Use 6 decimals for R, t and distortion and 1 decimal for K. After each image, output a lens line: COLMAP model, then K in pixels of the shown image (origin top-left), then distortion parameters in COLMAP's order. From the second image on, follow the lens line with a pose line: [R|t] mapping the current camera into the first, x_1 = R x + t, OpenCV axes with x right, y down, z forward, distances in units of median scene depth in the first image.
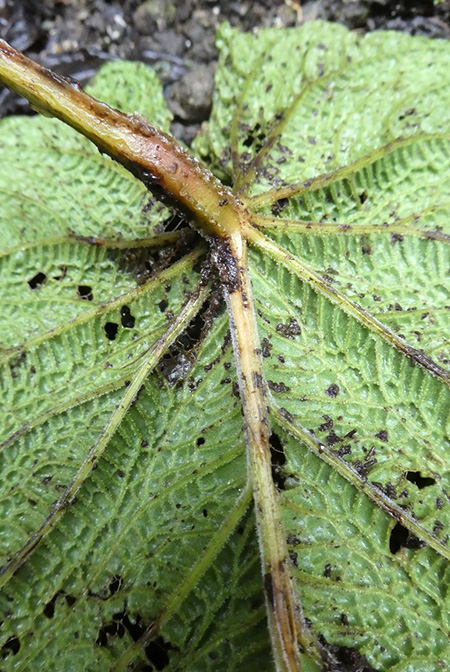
lens RADIAL K [[481.1, 0, 226.4], [0, 481.1, 336.3], [0, 0, 1]] dist [-0.002517, -0.007888]
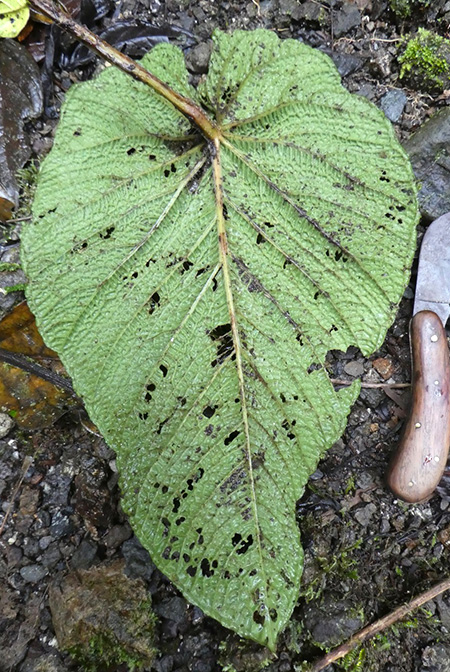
lens RADIAL K [[481.1, 0, 224.6], [0, 481.1, 334.0], [0, 0, 1]] dist [-0.002517, -0.007888]
pose [[0.996351, 0.053190, 0.066748, -0.052508], [-0.065341, 0.978507, 0.195590, 0.310071], [-0.054910, -0.199238, 0.978412, -1.738604]]
